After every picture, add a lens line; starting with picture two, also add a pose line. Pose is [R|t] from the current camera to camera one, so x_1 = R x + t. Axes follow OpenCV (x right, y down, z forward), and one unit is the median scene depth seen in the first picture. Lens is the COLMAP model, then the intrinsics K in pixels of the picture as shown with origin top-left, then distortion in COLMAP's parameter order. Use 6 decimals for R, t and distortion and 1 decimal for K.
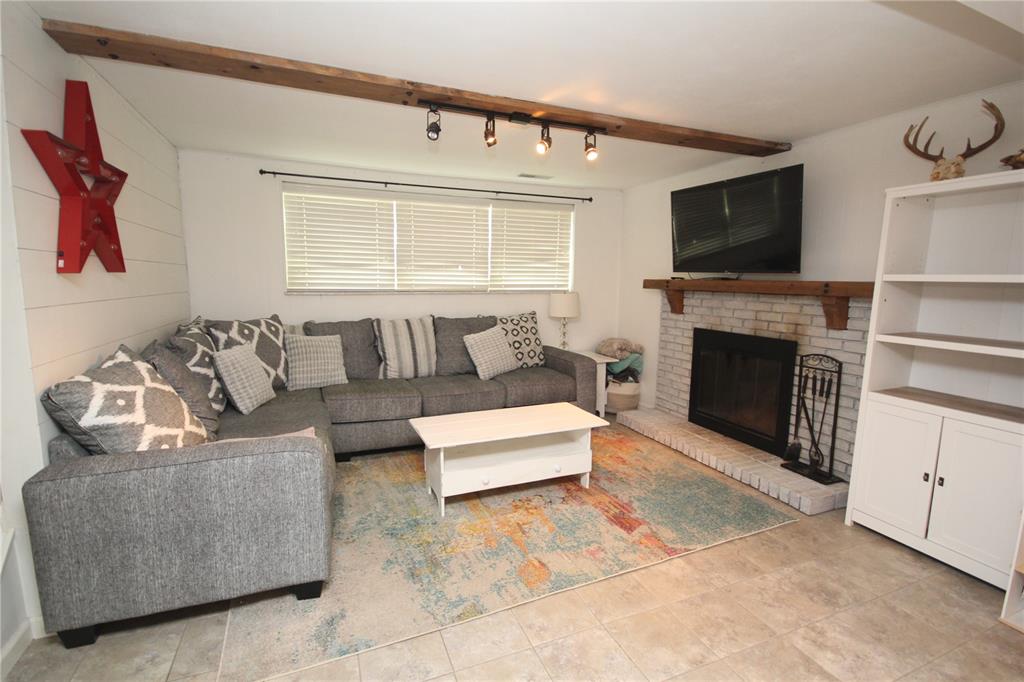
lens RADIAL K [[471.6, 0, 514.0], [0, 471.6, 344.8], [0, 0, 1]] dist [0.000375, -0.007571]
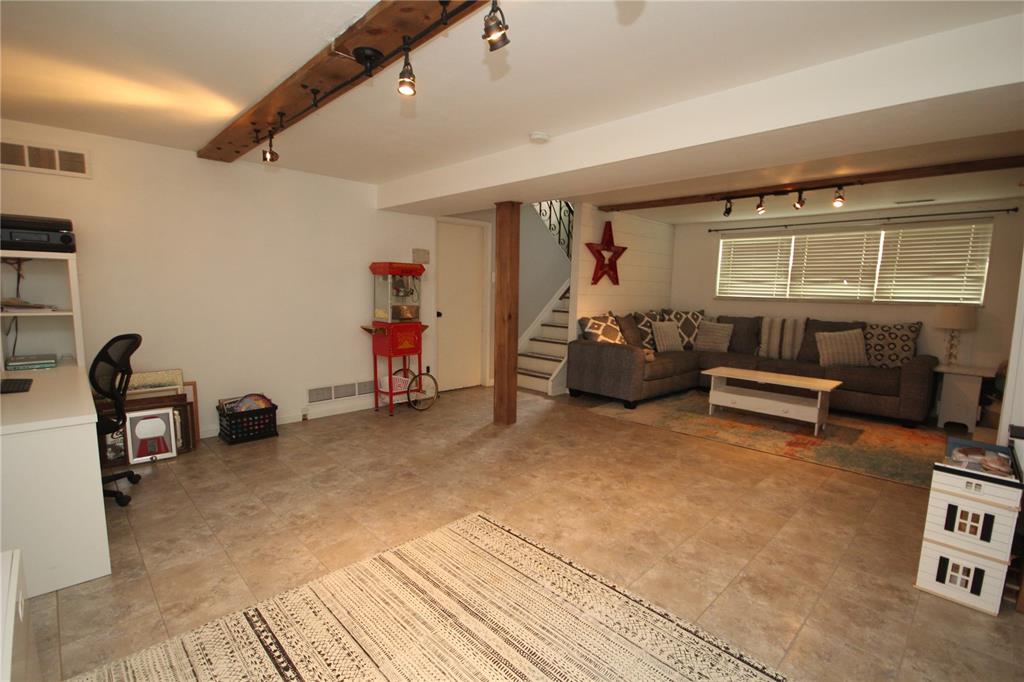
lens RADIAL K [[471.6, 0, 513.6], [0, 471.6, 345.9], [0, 0, 1]] dist [0.000375, -0.007571]
pose [[0.372075, 0.108163, -0.921879, 1.005259], [-0.144436, 0.987836, 0.057607, 0.080858], [0.916896, 0.111719, 0.383172, -0.369002]]
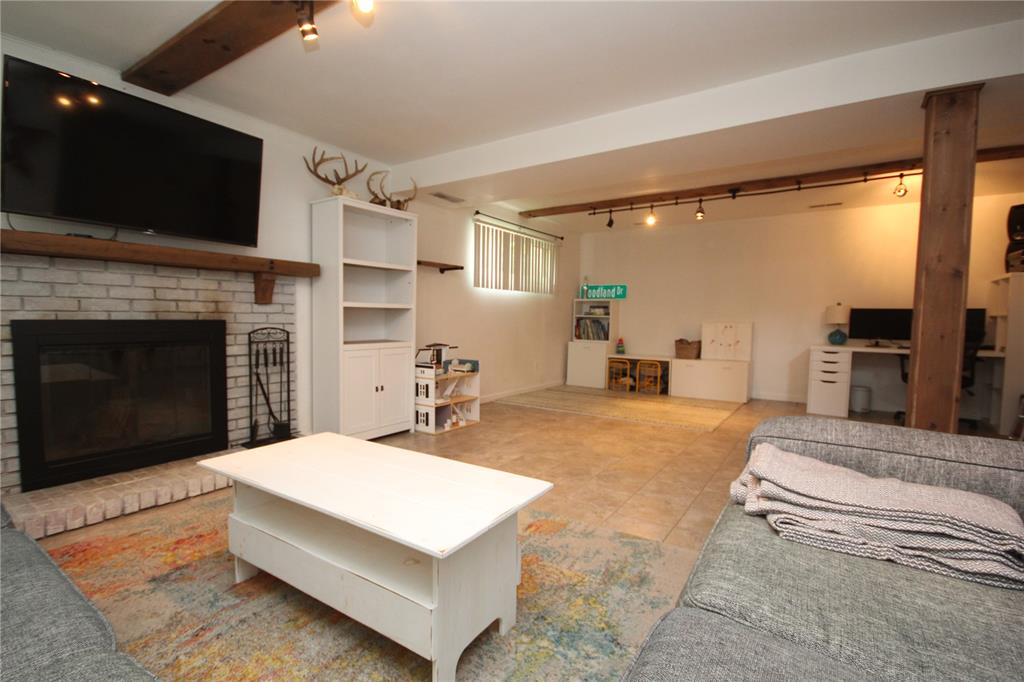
lens RADIAL K [[471.6, 0, 514.4], [0, 471.6, 347.4], [0, 0, 1]] dist [0.000375, -0.007571]
pose [[-0.556447, -0.071455, 0.827805, -0.478160], [0.095492, 0.984194, 0.149143, -0.036875], [-0.825377, 0.162039, -0.540829, 1.005562]]
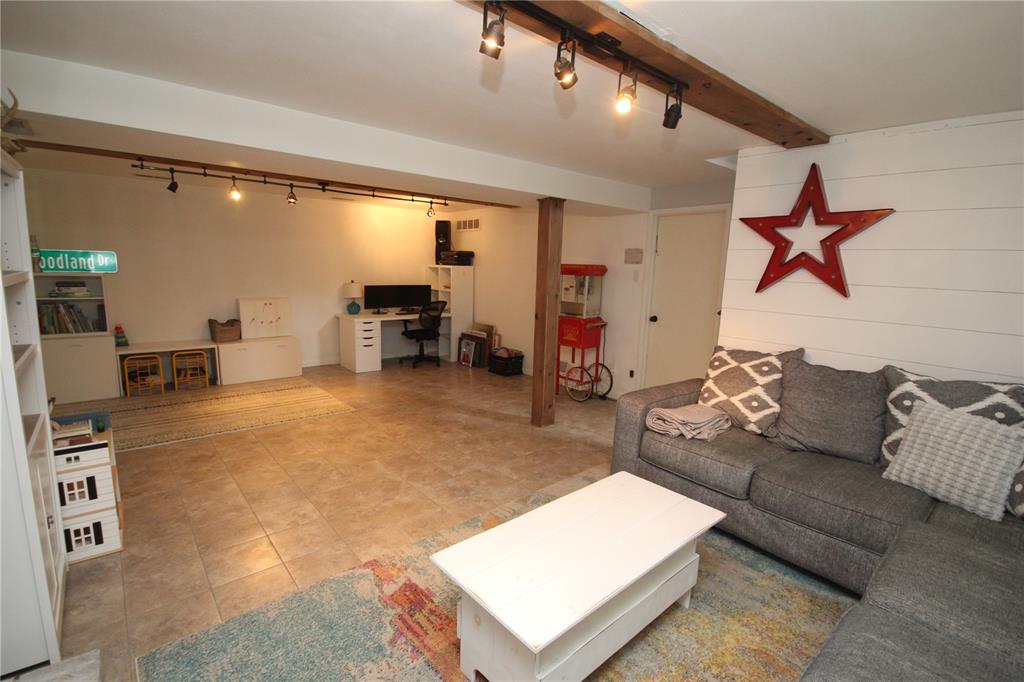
lens RADIAL K [[471.6, 0, 513.8], [0, 471.6, 348.0], [0, 0, 1]] dist [0.000375, -0.007571]
pose [[-0.949317, 0.013240, -0.314043, 0.248736], [-0.084417, 0.951666, 0.295307, -0.220047], [0.302774, 0.306851, -0.902314, 1.302263]]
